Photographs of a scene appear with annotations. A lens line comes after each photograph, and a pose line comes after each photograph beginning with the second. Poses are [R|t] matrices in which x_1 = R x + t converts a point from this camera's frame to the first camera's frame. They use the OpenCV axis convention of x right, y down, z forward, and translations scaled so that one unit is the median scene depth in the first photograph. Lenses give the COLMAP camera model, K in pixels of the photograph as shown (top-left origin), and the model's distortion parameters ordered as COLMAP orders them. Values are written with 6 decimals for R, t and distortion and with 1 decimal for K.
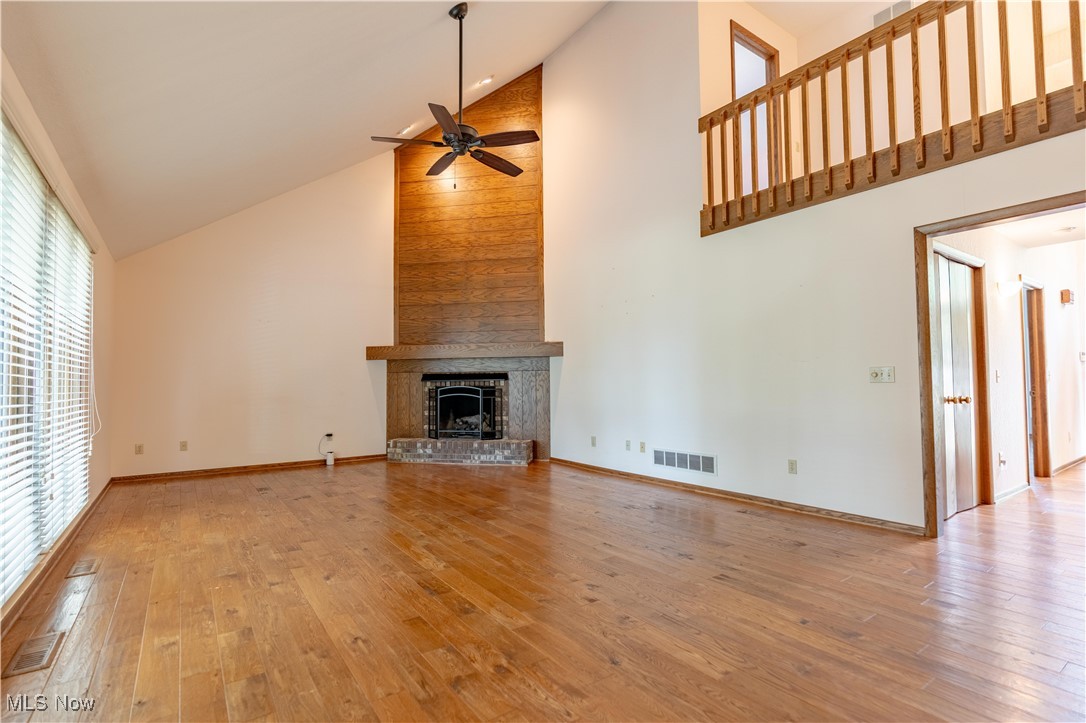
lens RADIAL K [[524.6, 0, 547.9], [0, 524.6, 361.9], [0, 0, 1]] dist [-0.003050, -0.000274]
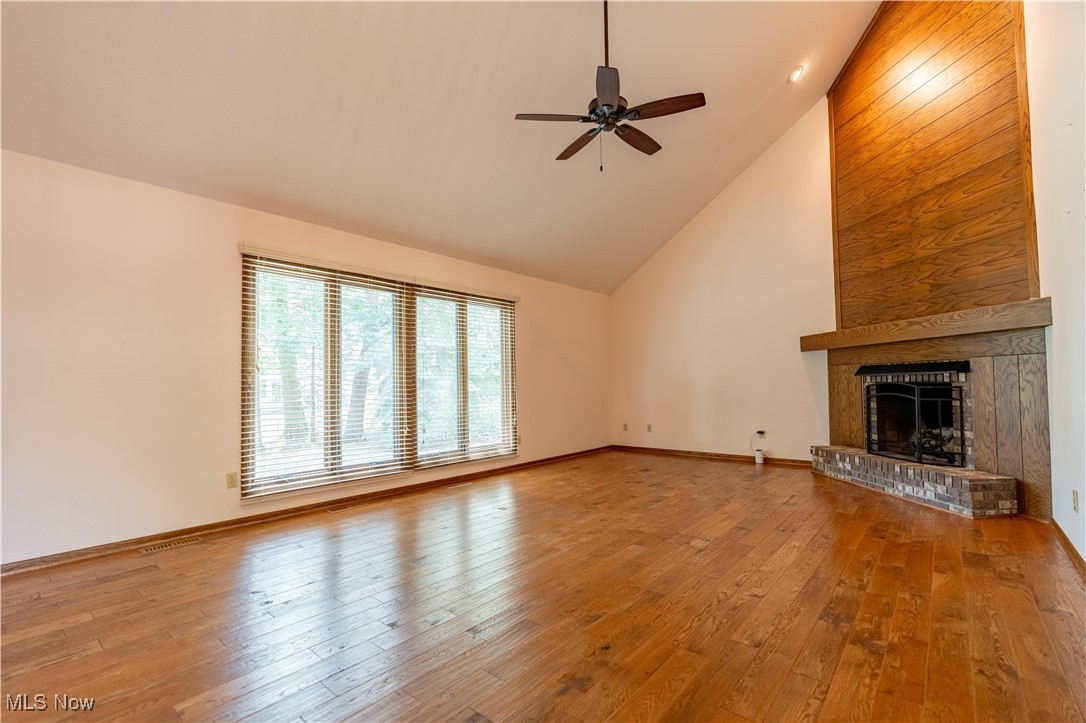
lens RADIAL K [[488.5, 0, 536.1], [0, 488.5, 365.8], [0, 0, 1]] dist [-0.010027, 0.002033]
pose [[0.252292, -0.027627, -0.967257, 0.343745], [0.049507, 0.998652, -0.015611, 0.011163], [0.966384, -0.043948, 0.253319, 0.375007]]
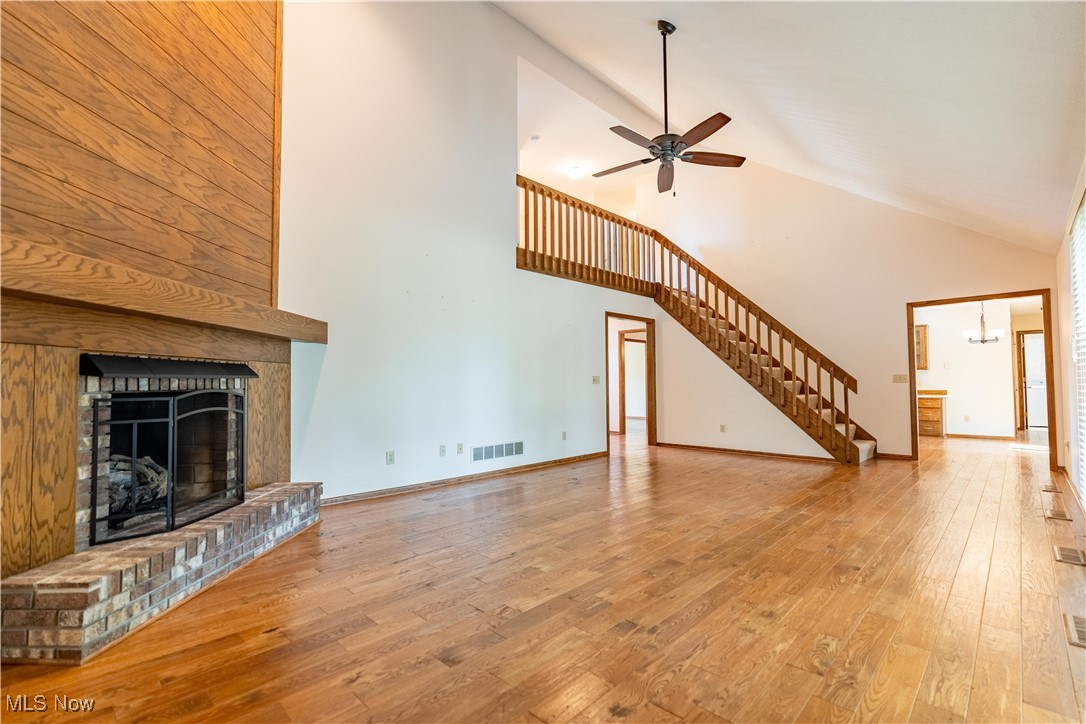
lens RADIAL K [[488.5, 0, 543.6], [0, 488.5, 365.6], [0, 0, 1]] dist [-0.010027, 0.002033]
pose [[-0.180225, 0.046304, 0.982535, -0.607127], [-0.031220, 0.998119, -0.052765, 0.039123], [-0.983130, -0.040184, -0.178440, 0.804266]]
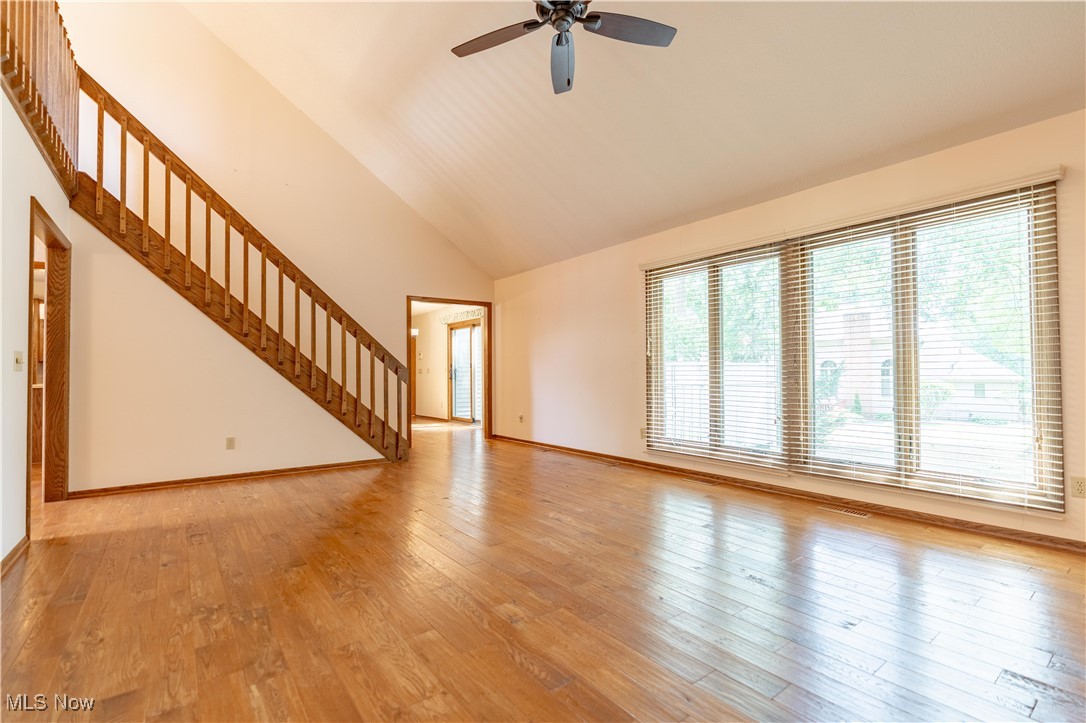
lens RADIAL K [[488.5, 0, 544.3], [0, 488.5, 358.7], [0, 0, 1]] dist [-0.010027, 0.002033]
pose [[-0.998908, 0.016153, -0.043841, -0.062258], [0.019155, 0.997437, -0.068941, 0.044231], [0.042615, -0.069706, -0.996657, 0.919186]]
